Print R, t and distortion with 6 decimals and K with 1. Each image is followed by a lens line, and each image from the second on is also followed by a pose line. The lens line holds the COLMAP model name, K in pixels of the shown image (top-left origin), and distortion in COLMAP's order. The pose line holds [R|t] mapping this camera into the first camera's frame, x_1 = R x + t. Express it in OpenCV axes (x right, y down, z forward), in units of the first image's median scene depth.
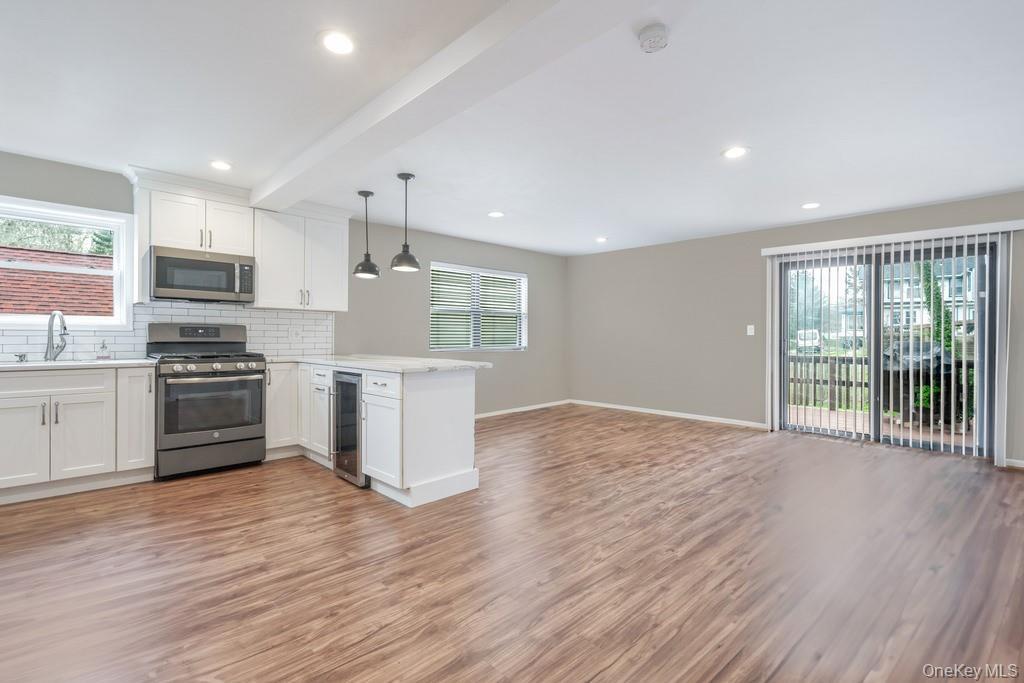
lens RADIAL K [[469.5, 0, 513.2], [0, 469.5, 341.3], [0, 0, 1]] dist [-0.001459, -0.000219]
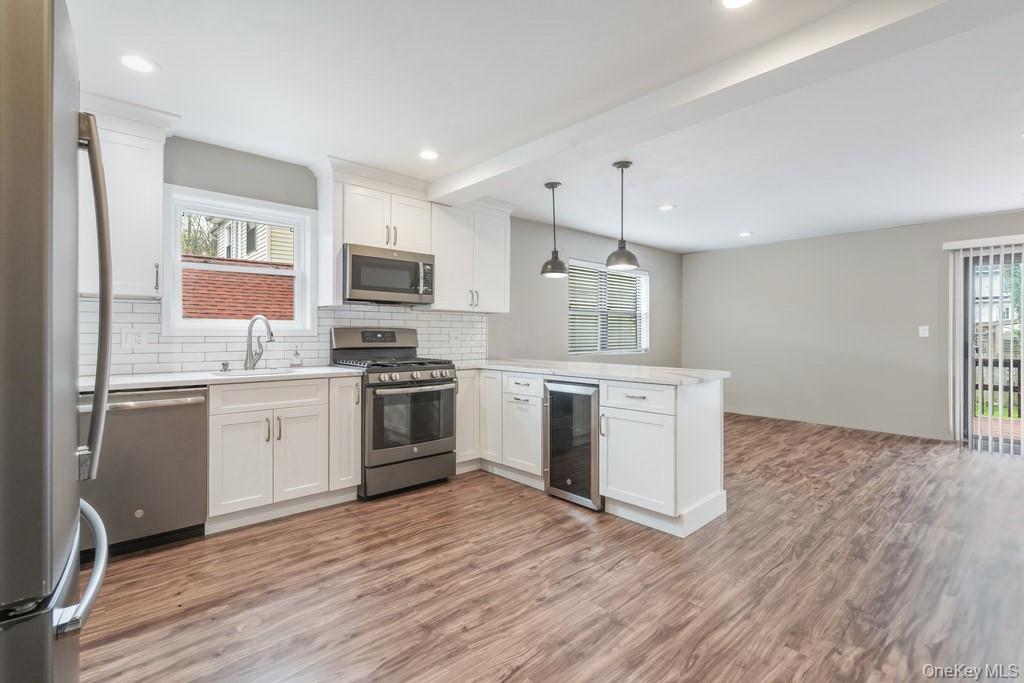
lens RADIAL K [[469.5, 0, 511.3], [0, 469.5, 340.1], [0, 0, 1]] dist [-0.001459, -0.000219]
pose [[0.999489, -0.002028, -0.031901, -0.440773], [0.002107, 0.999995, 0.002432, -0.016980], [0.031896, -0.002498, 0.999488, 0.095127]]
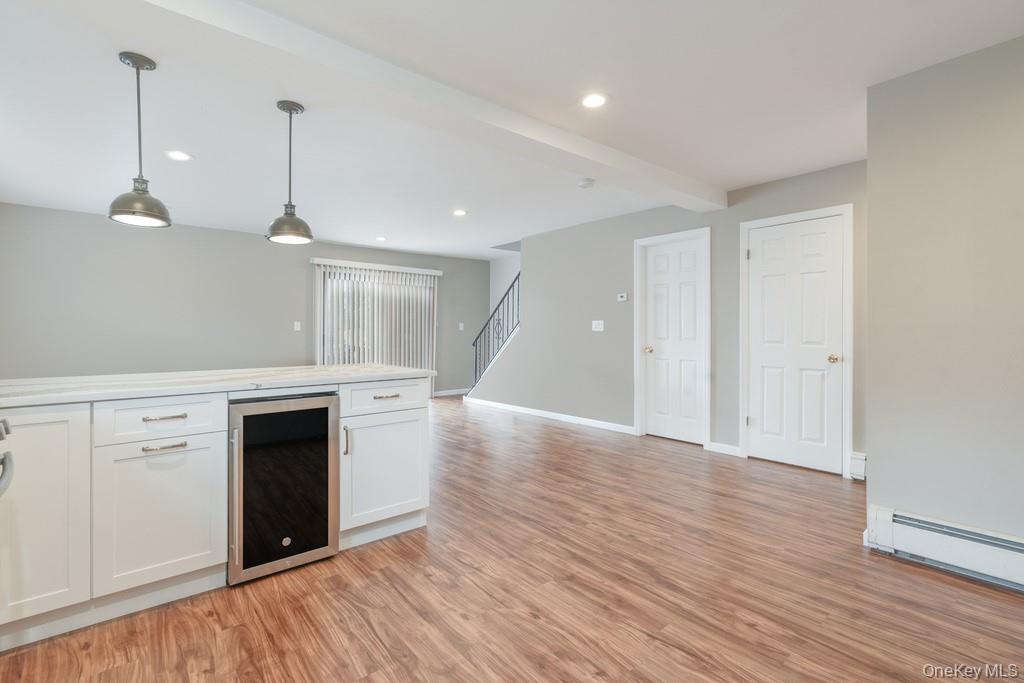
lens RADIAL K [[469.5, 0, 505.3], [0, 469.5, 328.4], [0, 0, 1]] dist [-0.001459, -0.000219]
pose [[0.079707, 0.000441, 0.996818, -0.957252], [0.009284, 0.999956, -0.001185, -0.019766], [-0.996775, 0.009348, 0.079699, 0.665083]]
